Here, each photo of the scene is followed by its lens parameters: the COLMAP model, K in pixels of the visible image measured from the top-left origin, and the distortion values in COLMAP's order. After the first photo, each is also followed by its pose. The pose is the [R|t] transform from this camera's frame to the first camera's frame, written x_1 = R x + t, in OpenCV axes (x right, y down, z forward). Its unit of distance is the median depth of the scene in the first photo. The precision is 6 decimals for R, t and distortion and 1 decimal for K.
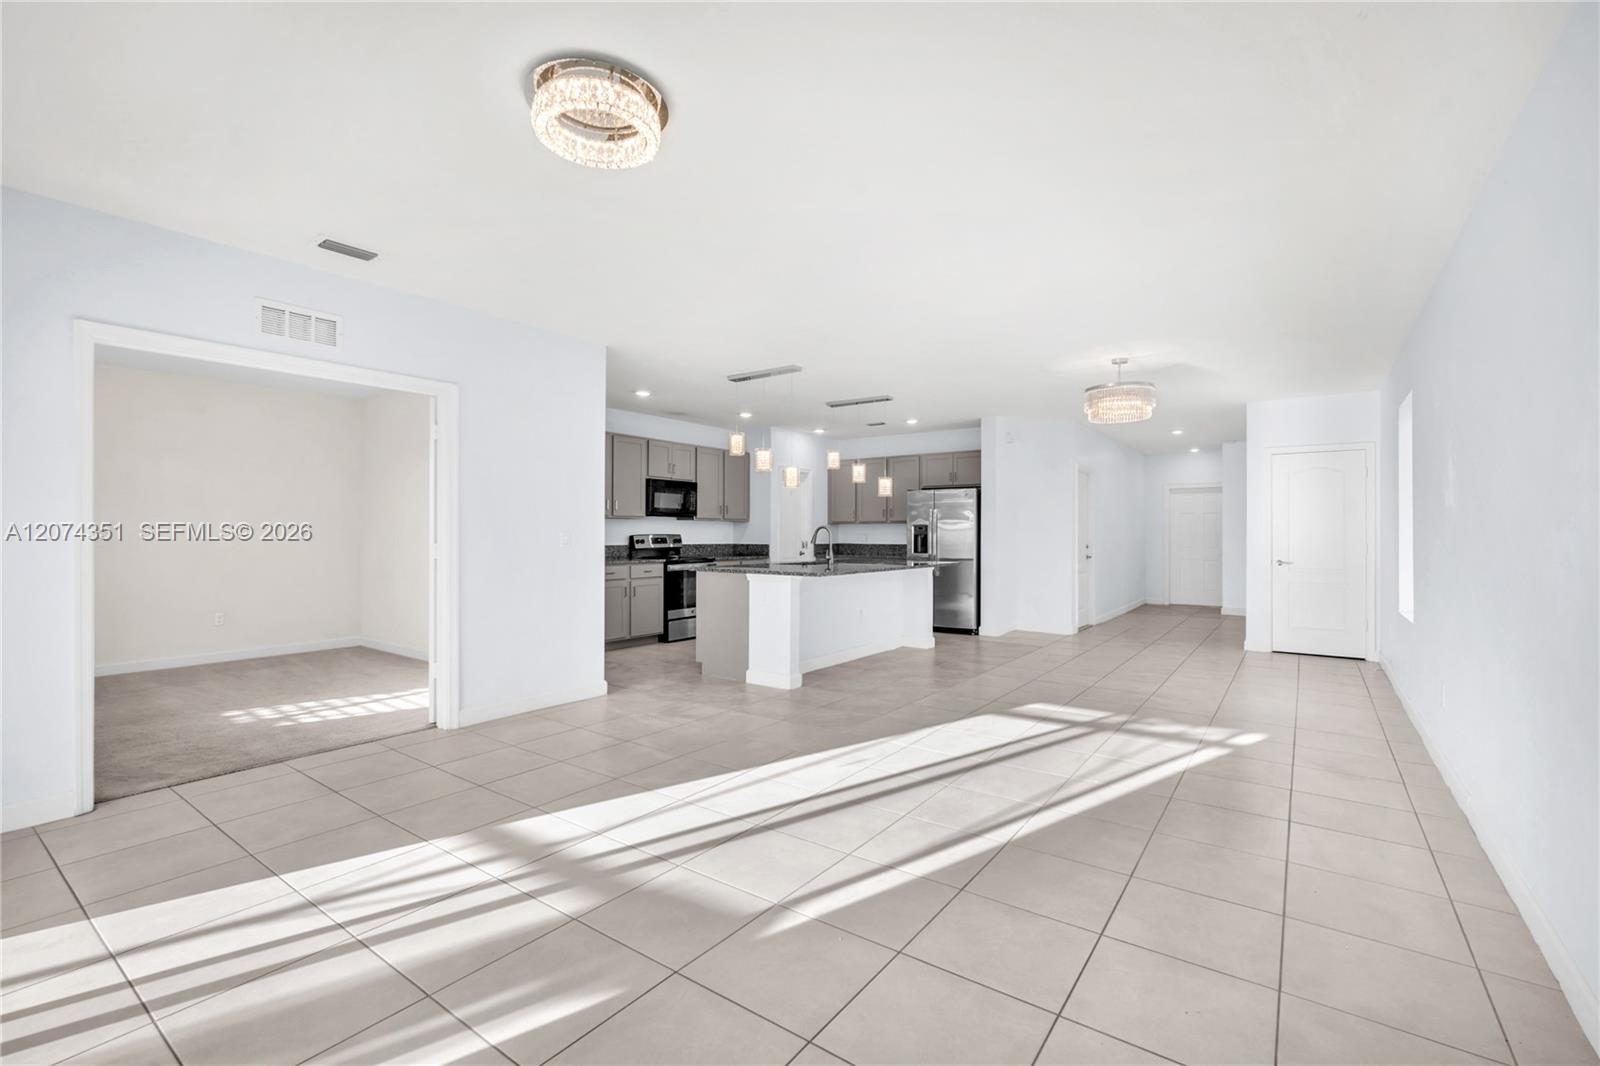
lens RADIAL K [[707.0, 0, 807.2], [0, 707.0, 528.7], [0, 0, 1]] dist [-0.014478, 0.003061]
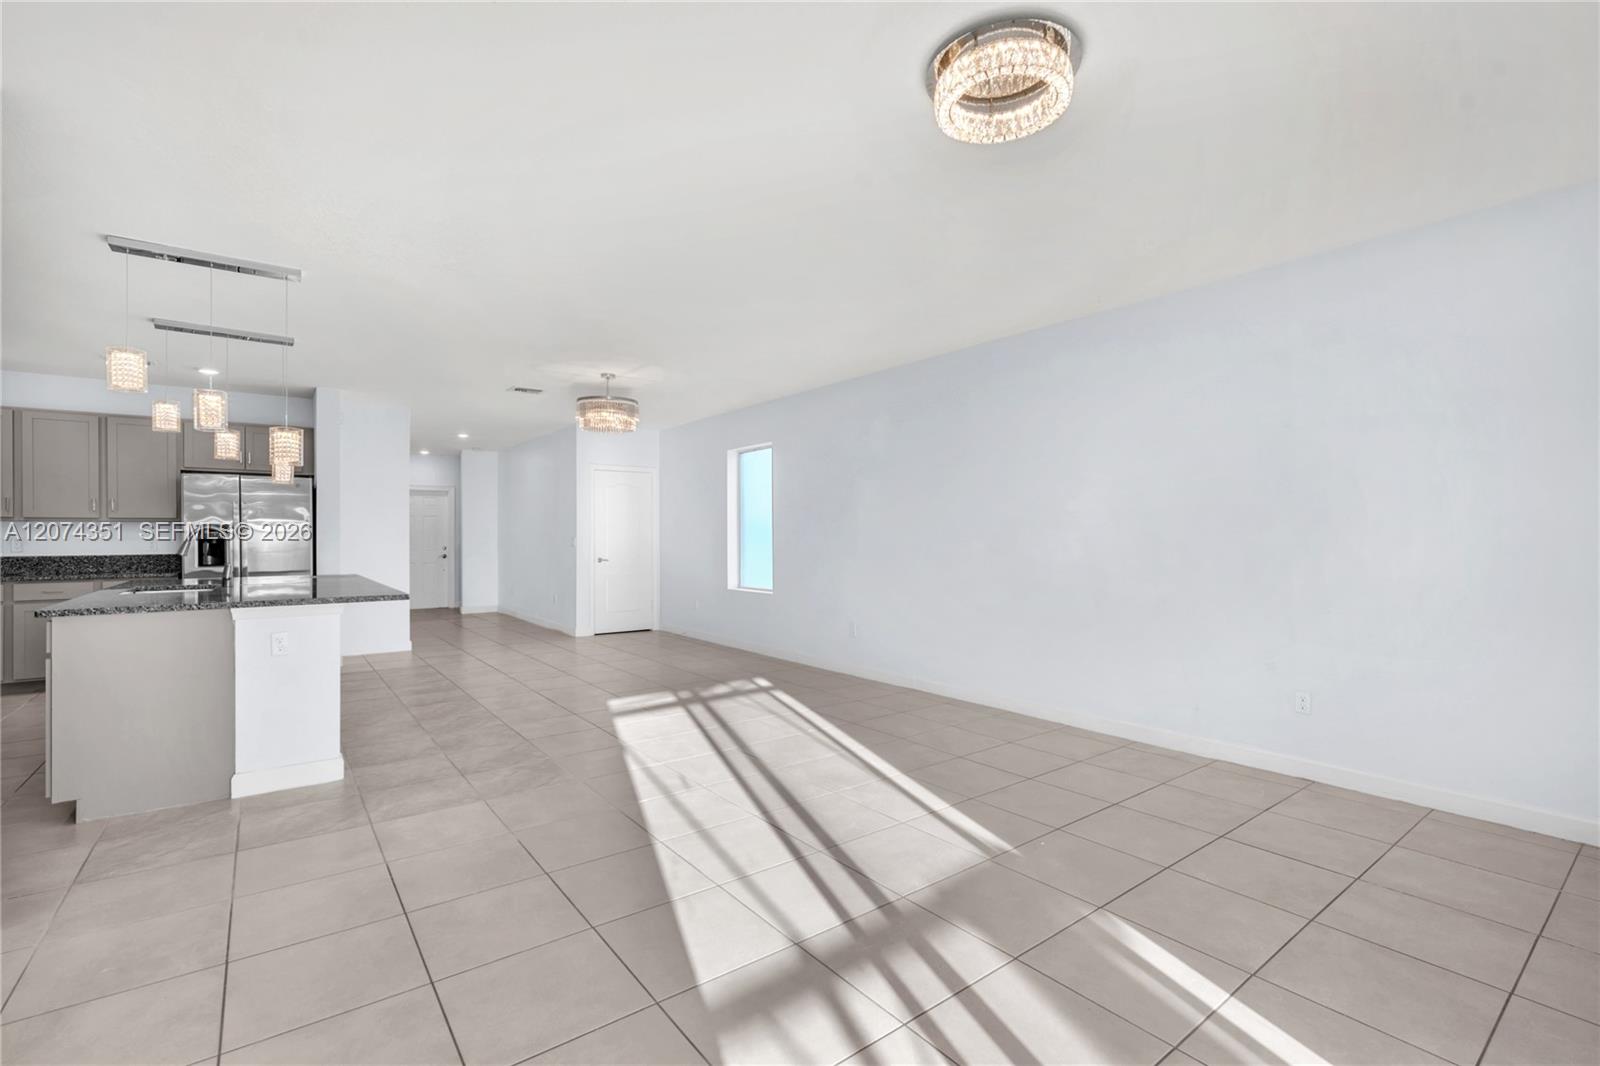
lens RADIAL K [[707.0, 0, 813.5], [0, 707.0, 539.0], [0, 0, 1]] dist [-0.014478, 0.003061]
pose [[0.283803, -0.008178, 0.958848, -0.333833], [-0.002807, 0.999952, 0.009359, -0.000095], [-0.958878, -0.005347, 0.283767, 0.259432]]
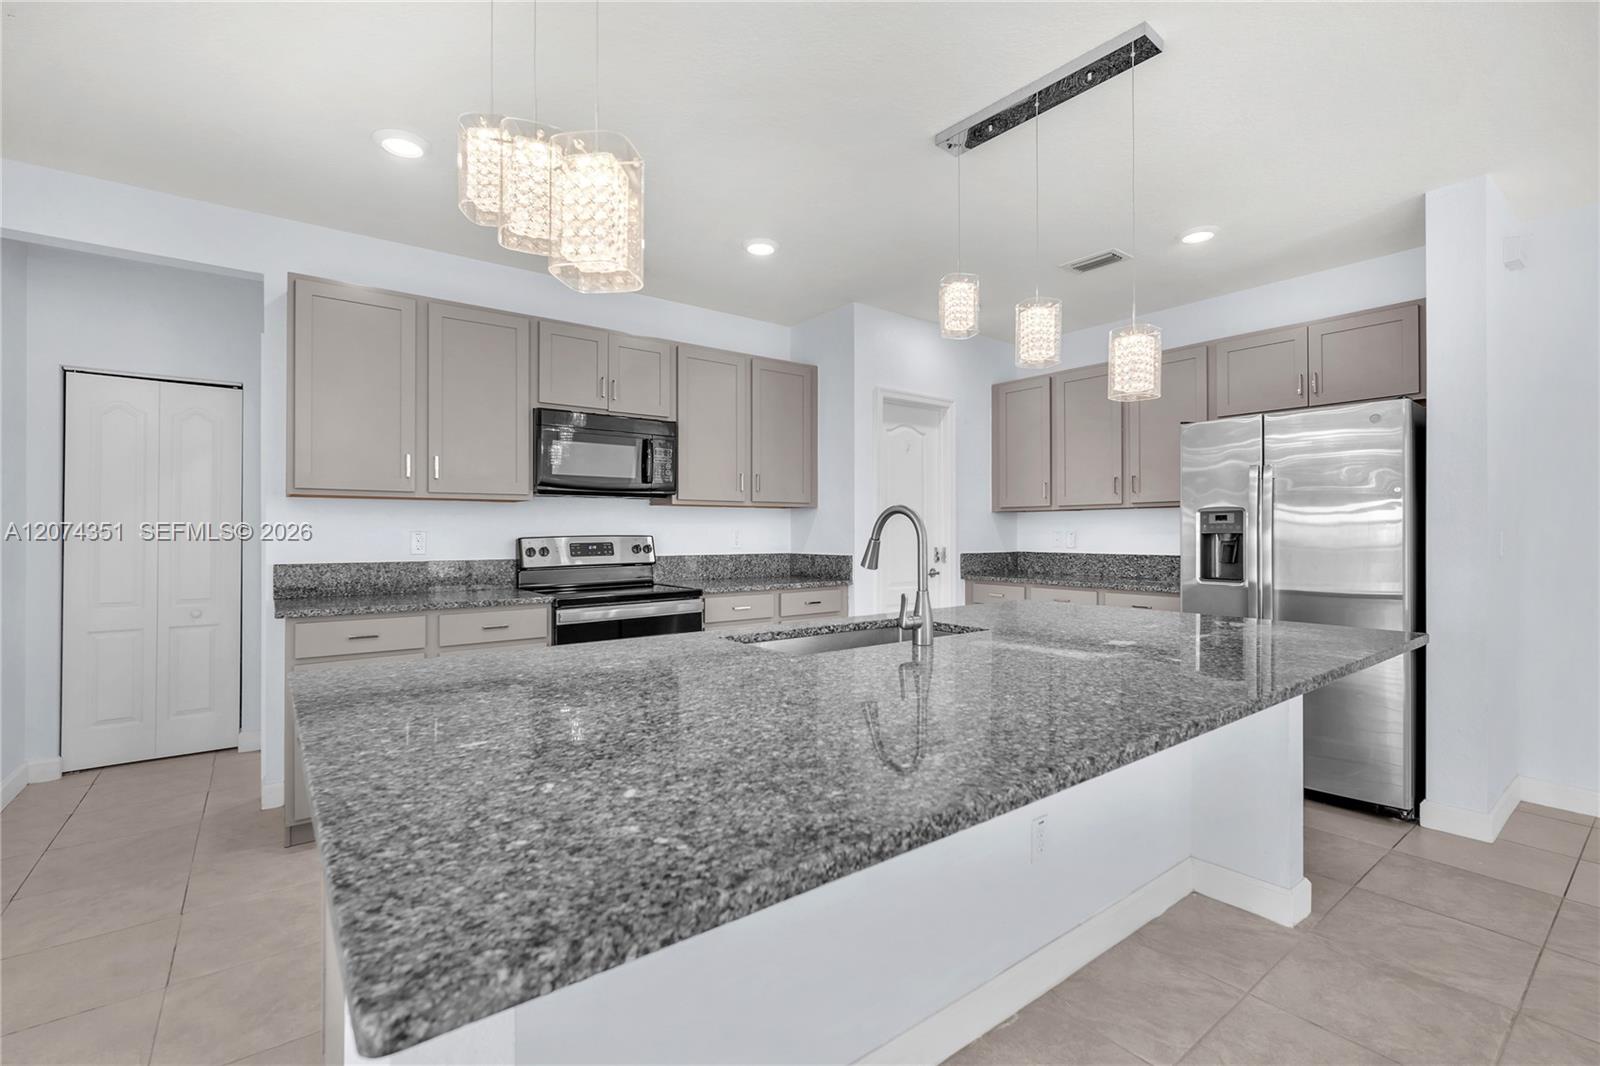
lens RADIAL K [[707.0, 0, 808.9], [0, 707.0, 537.2], [0, 0, 1]] dist [-0.014478, 0.003061]
pose [[0.958794, -0.003794, -0.284077, 0.055615], [0.007527, 0.999899, 0.012051, 0.004496], [0.284002, -0.013693, 0.958726, 0.587488]]
